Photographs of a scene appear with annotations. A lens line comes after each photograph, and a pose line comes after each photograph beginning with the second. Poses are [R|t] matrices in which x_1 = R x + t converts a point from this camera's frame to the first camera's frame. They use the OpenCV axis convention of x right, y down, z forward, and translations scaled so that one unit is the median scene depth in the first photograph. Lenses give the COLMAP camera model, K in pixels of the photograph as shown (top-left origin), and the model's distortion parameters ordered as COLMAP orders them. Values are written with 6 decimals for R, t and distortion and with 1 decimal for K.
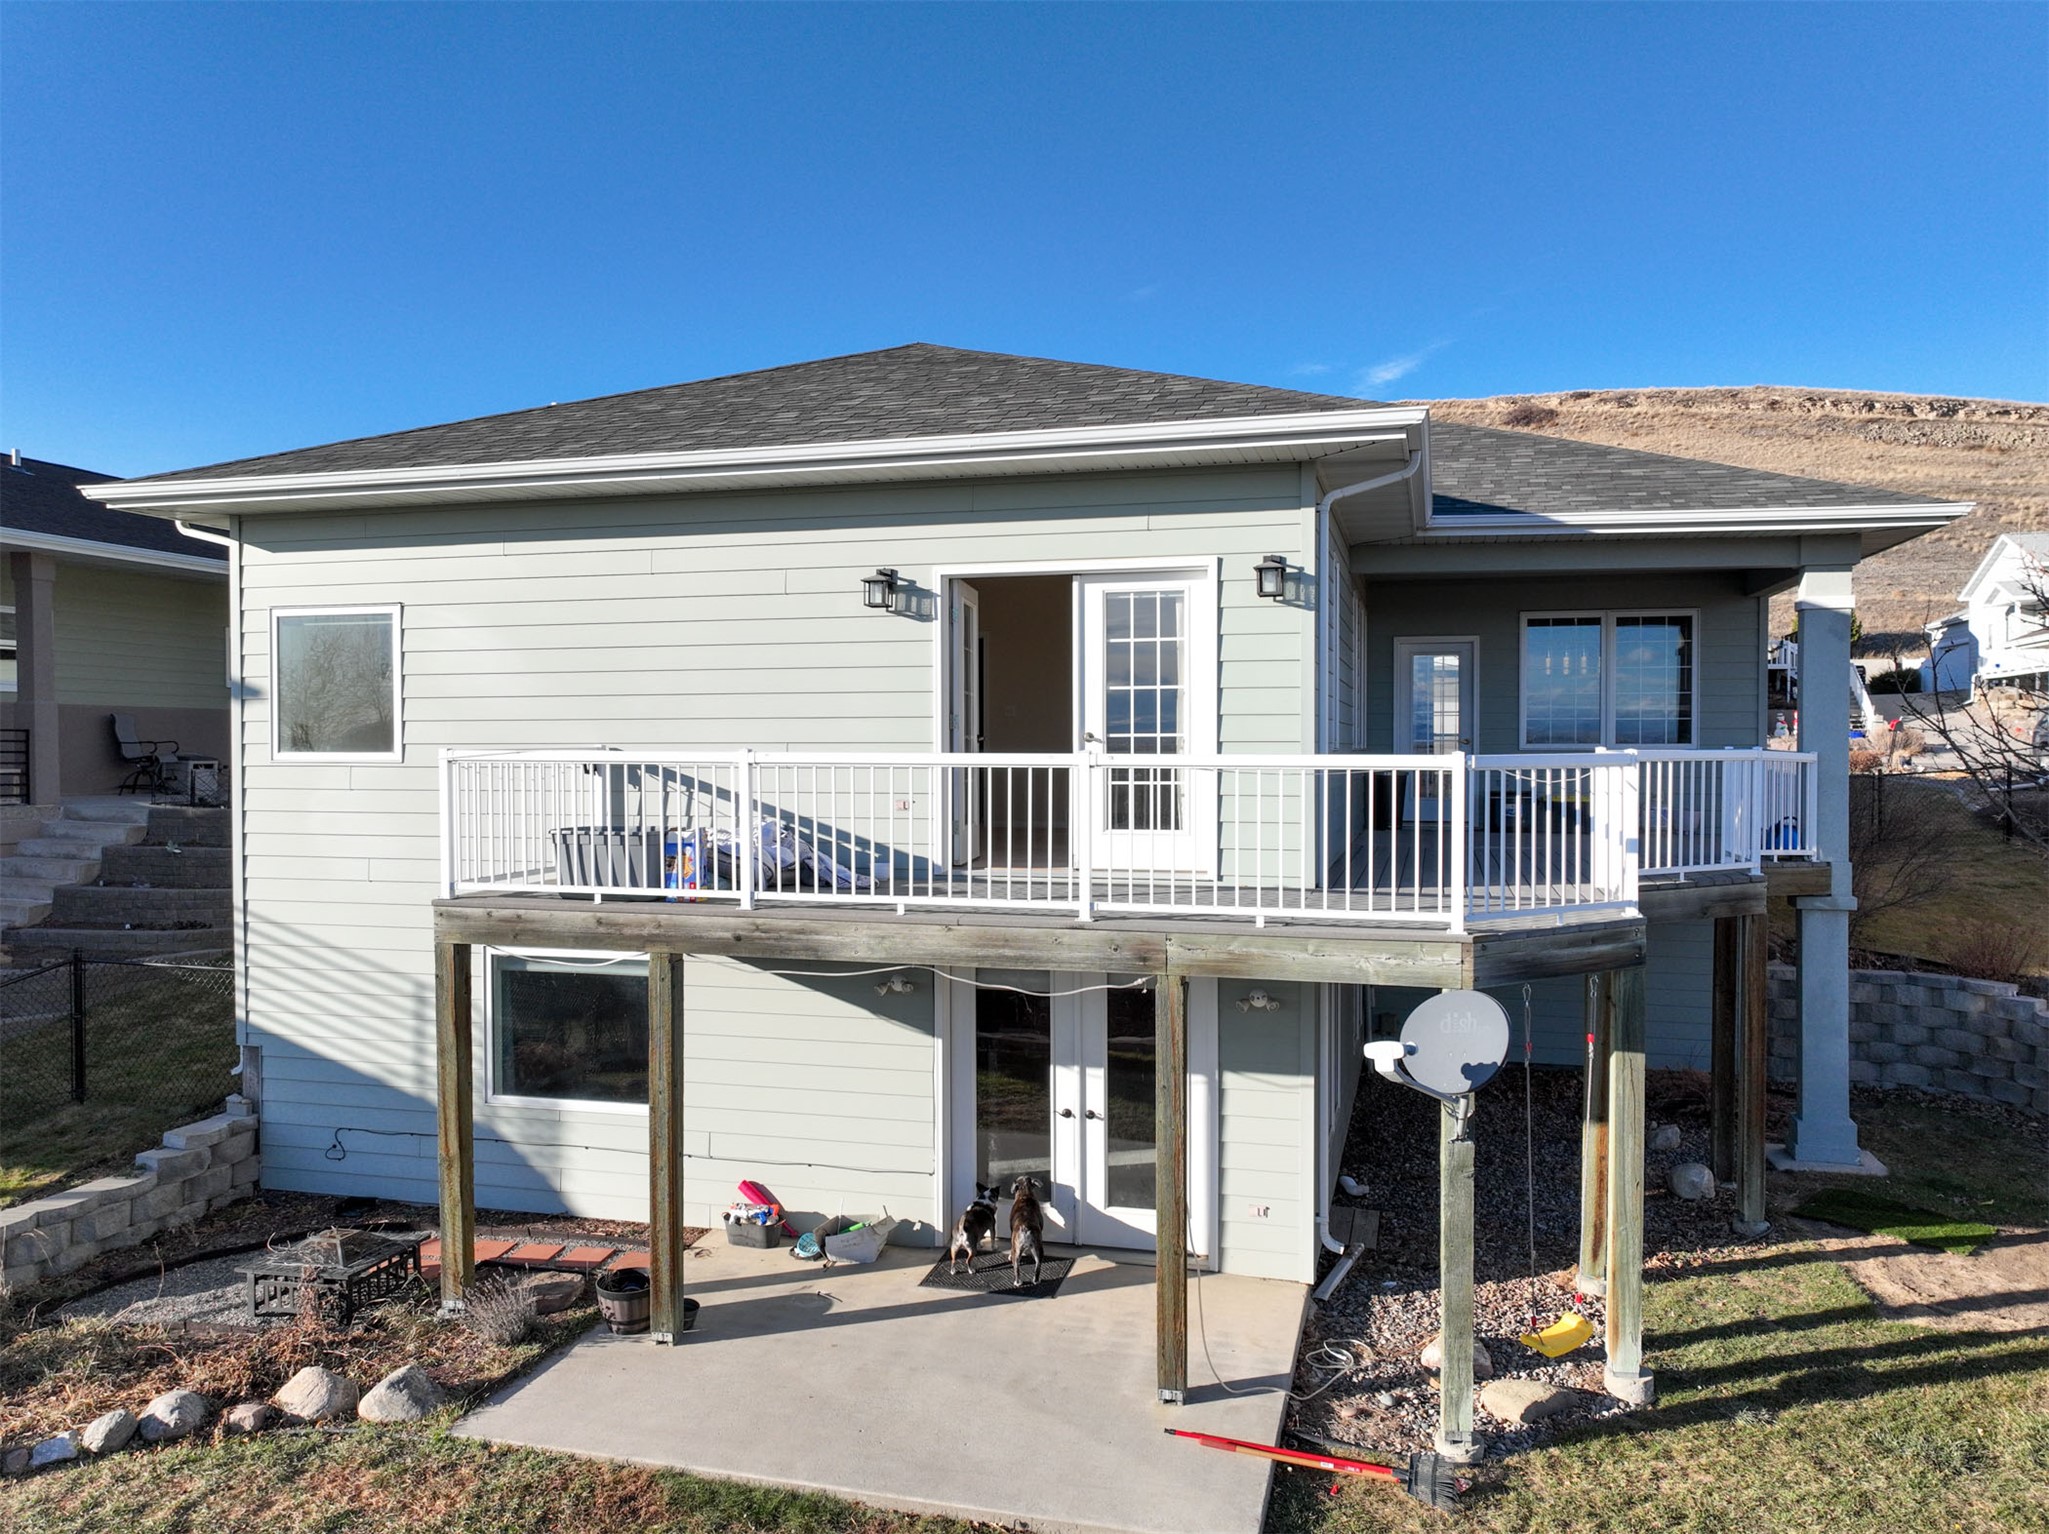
lens RADIAL K [[1466.7, 0, 1039.2], [0, 1466.7, 768.7], [0, 0, 1]] dist [-0.006726, 0.028667]
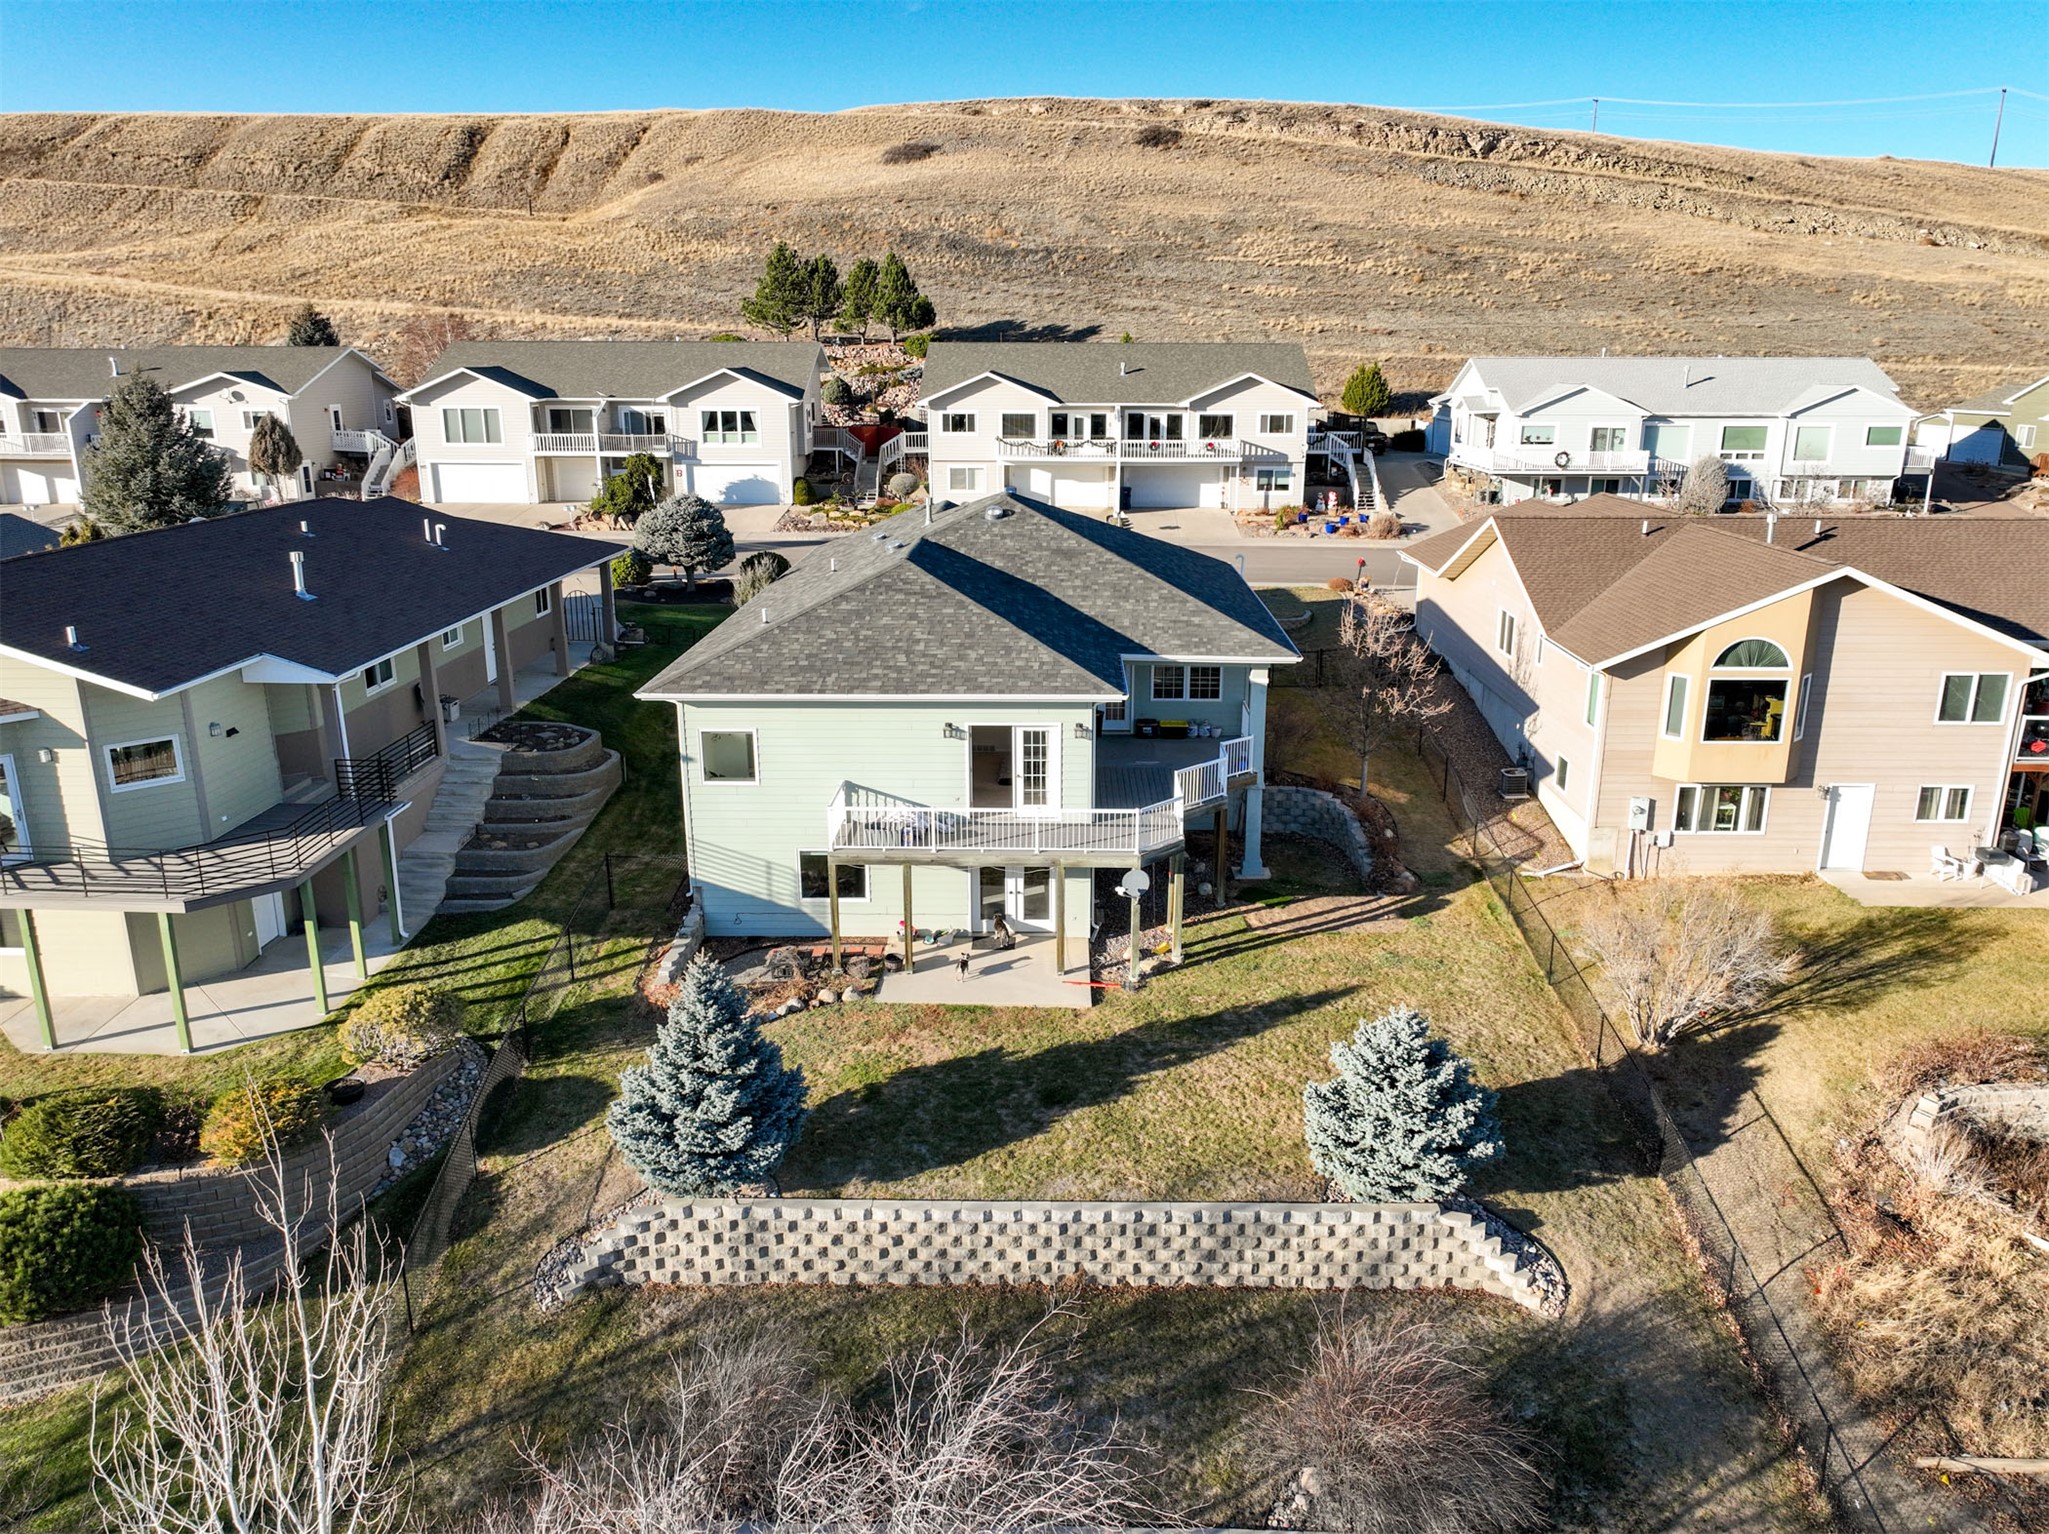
lens RADIAL K [[1488.5, 0, 1024.5], [0, 1488.5, 767.0], [0, 0, 1]] dist [0.003226, -0.000633]
pose [[0.971233, -0.067350, 0.228408, -0.650342], [0.005302, 0.965049, 0.262017, -0.839902], [-0.238072, -0.253268, 0.937644, -1.877985]]
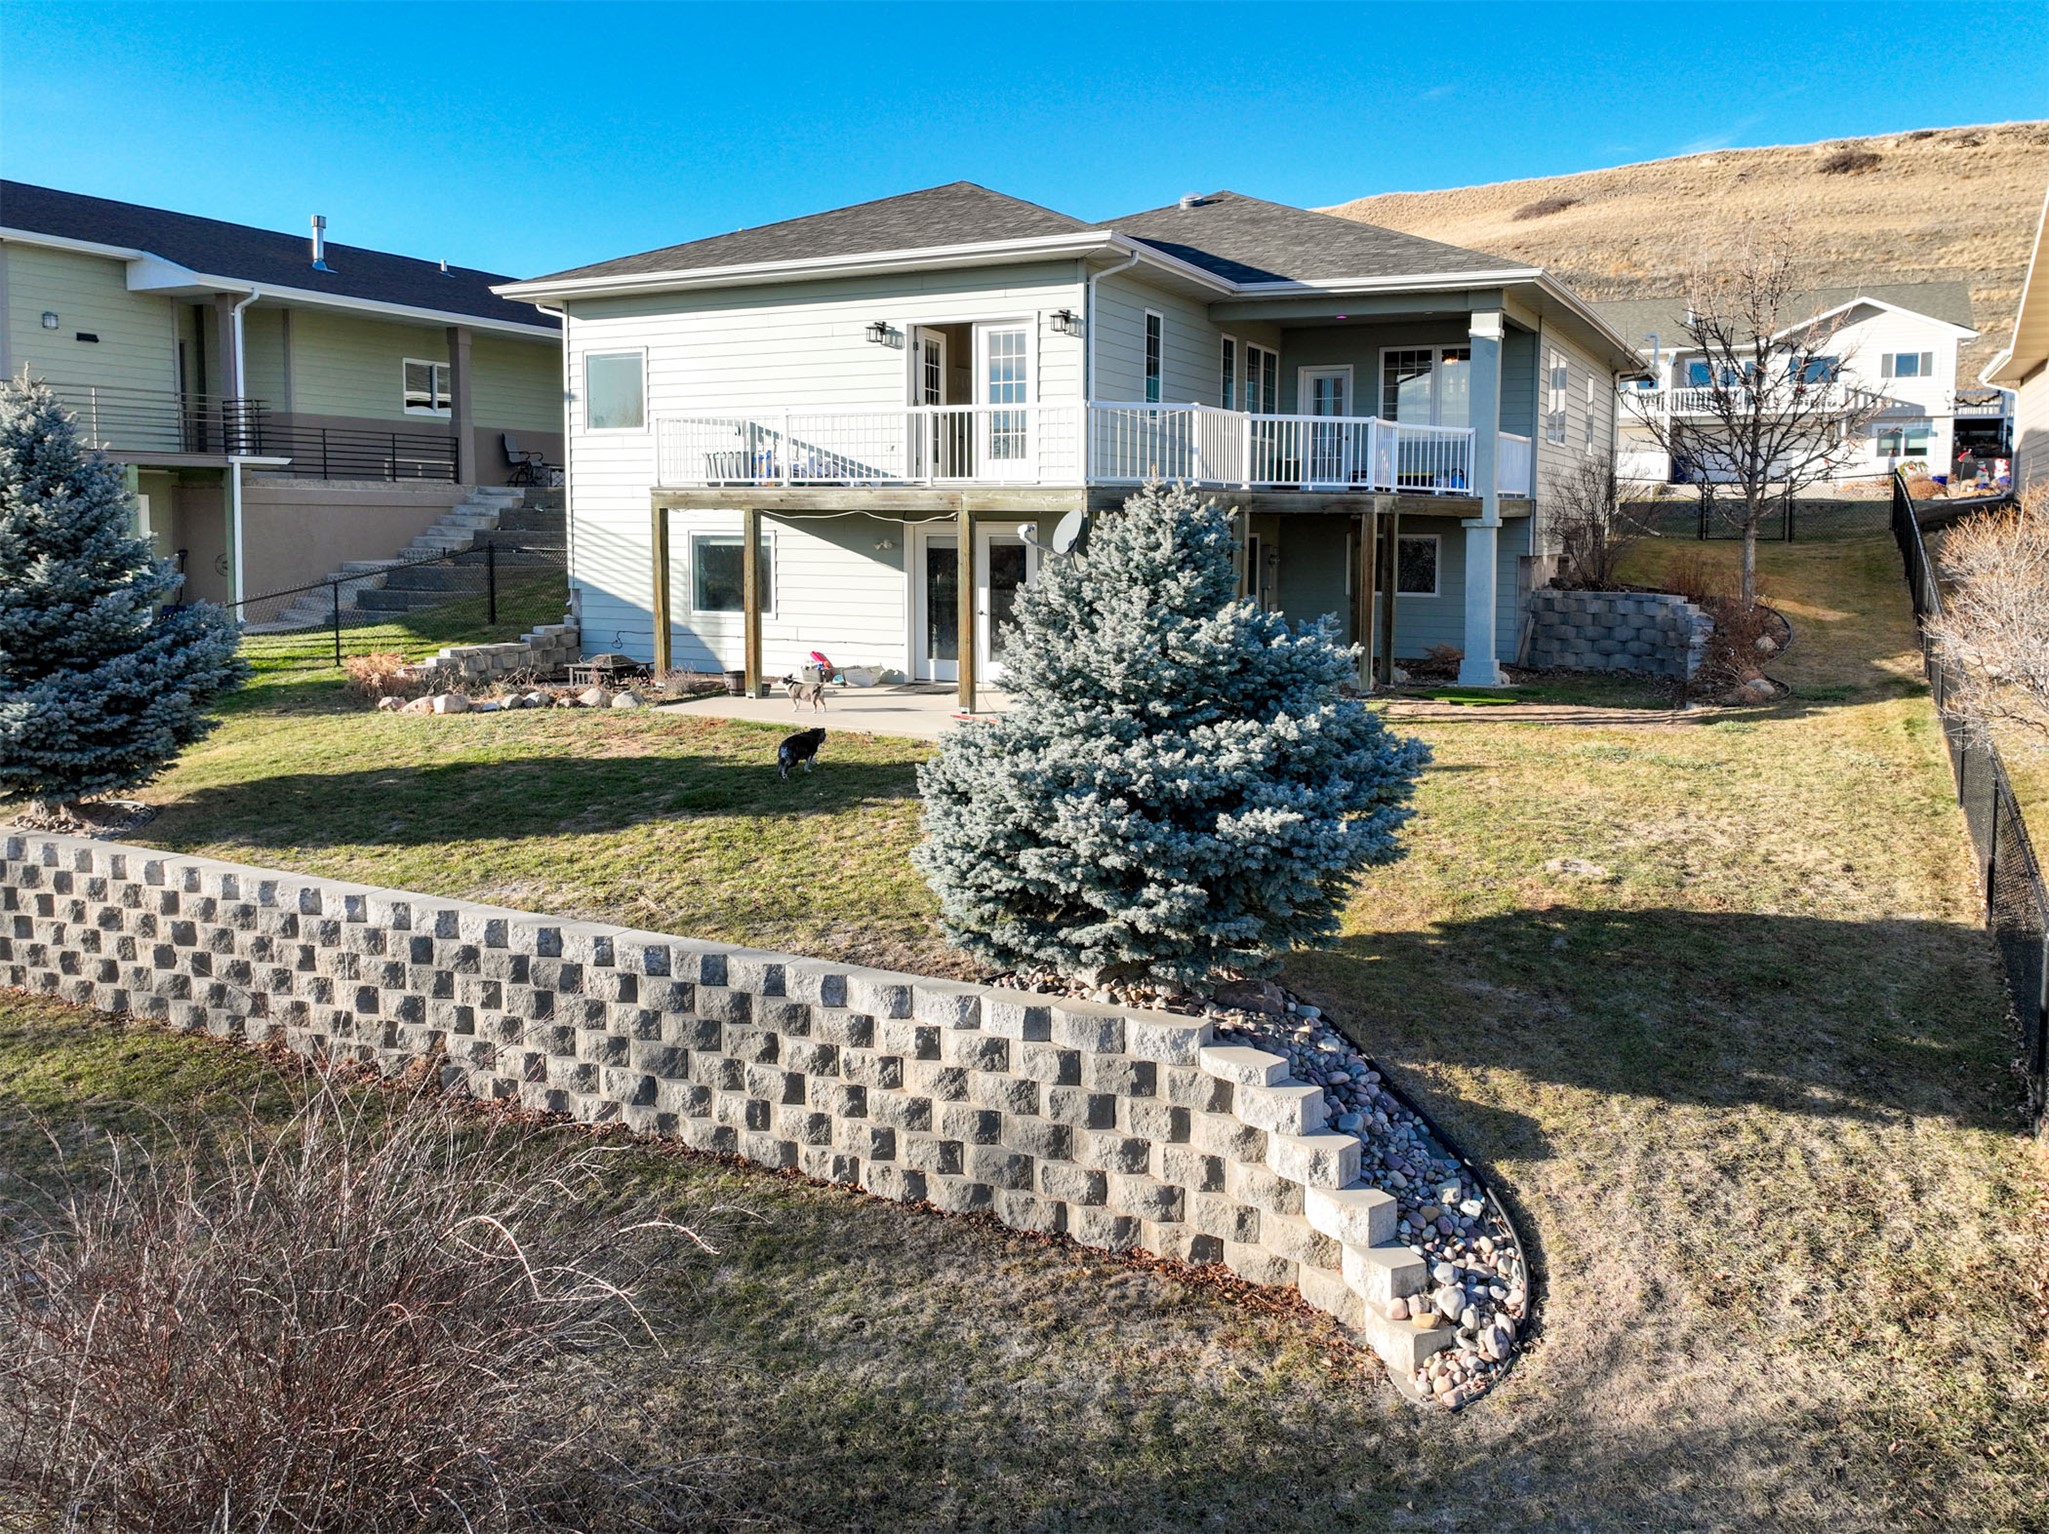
lens RADIAL K [[1523.2, 0, 1066.1], [0, 1523.2, 623.5], [0, 0, 1]] dist [0.013779, 0.007617]
pose [[0.978989, 0.019138, -0.203014, 0.535006], [-0.009693, 0.998828, 0.047413, 0.155907], [0.203683, -0.044449, 0.978027, -0.881134]]
